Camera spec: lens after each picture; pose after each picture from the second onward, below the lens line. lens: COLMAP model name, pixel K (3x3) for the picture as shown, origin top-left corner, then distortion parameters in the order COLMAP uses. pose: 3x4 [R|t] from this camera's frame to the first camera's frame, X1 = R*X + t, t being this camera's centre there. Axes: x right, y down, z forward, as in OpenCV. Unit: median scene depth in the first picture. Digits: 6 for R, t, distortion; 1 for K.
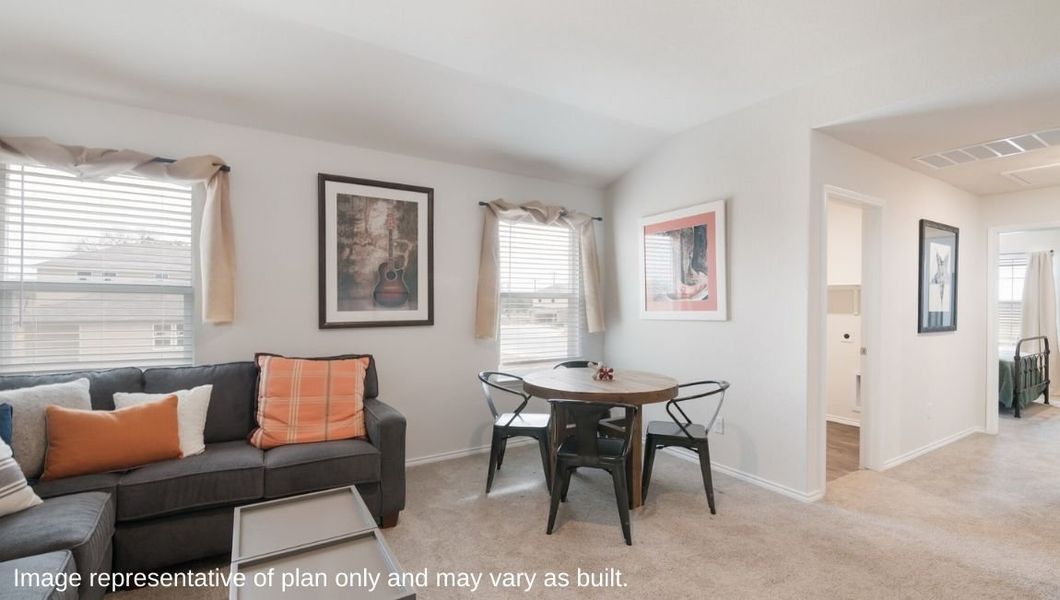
lens RADIAL K [[462.9, 0, 534.8], [0, 462.9, 300.6], [0, 0, 1]] dist [0.011162, -0.010546]
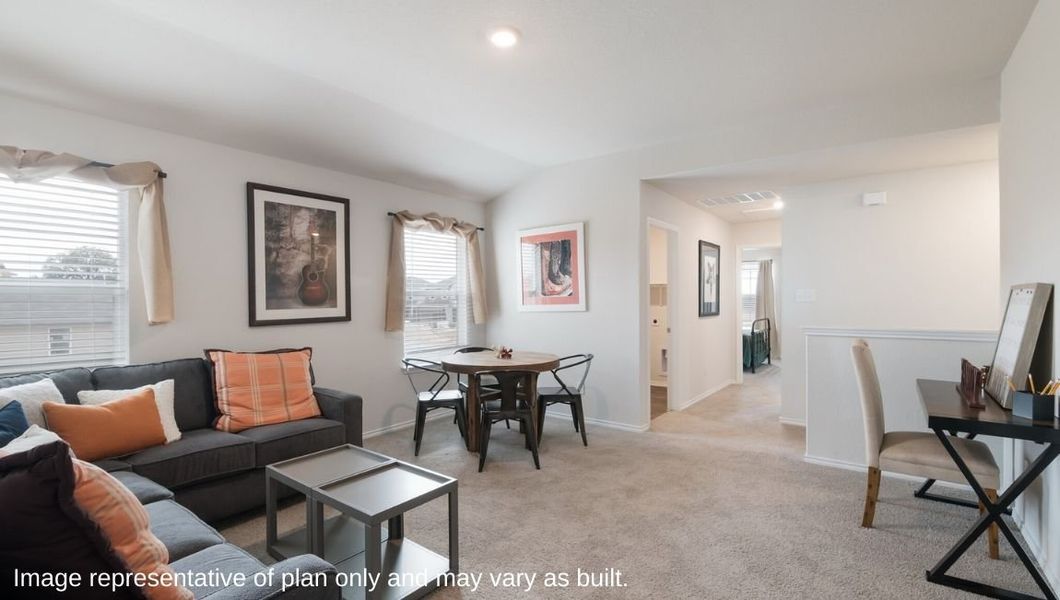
lens RADIAL K [[462.9, 0, 534.8], [0, 462.9, 300.6], [0, 0, 1]] dist [0.011162, -0.010546]
pose [[0.935075, -0.013931, 0.354176, -0.213765], [0.011417, 0.999893, 0.009185, -0.001566], [-0.354266, -0.004545, 0.935134, -0.225725]]
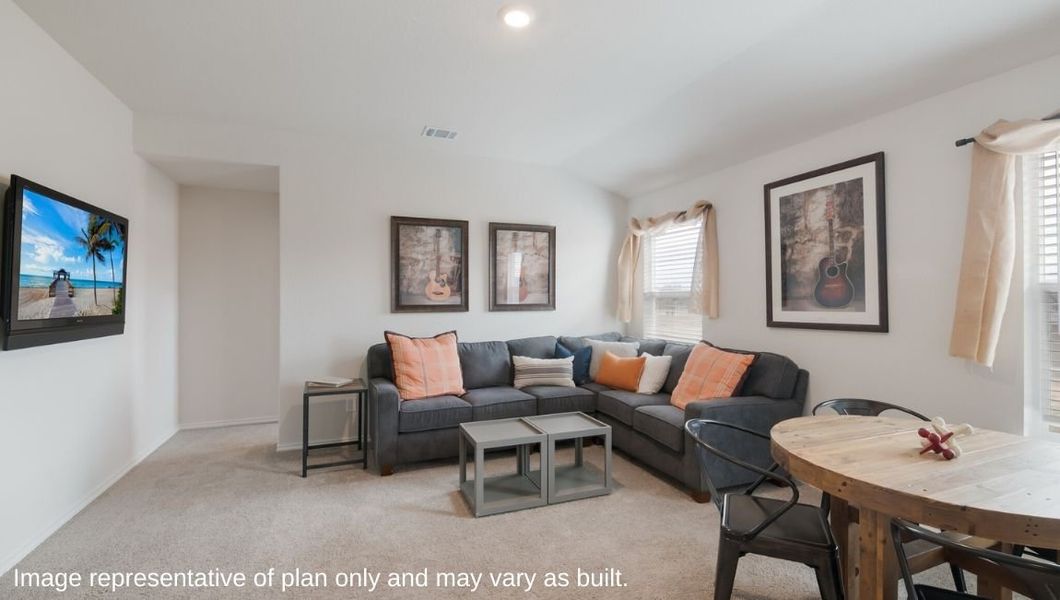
lens RADIAL K [[462.9, 0, 534.8], [0, 462.9, 300.6], [0, 0, 1]] dist [0.011162, -0.010546]
pose [[-0.175244, -0.006294, -0.984505, 0.664505], [0.000146, 0.999979, -0.006419, 0.006276], [0.984525, -0.001268, -0.175239, 0.613937]]
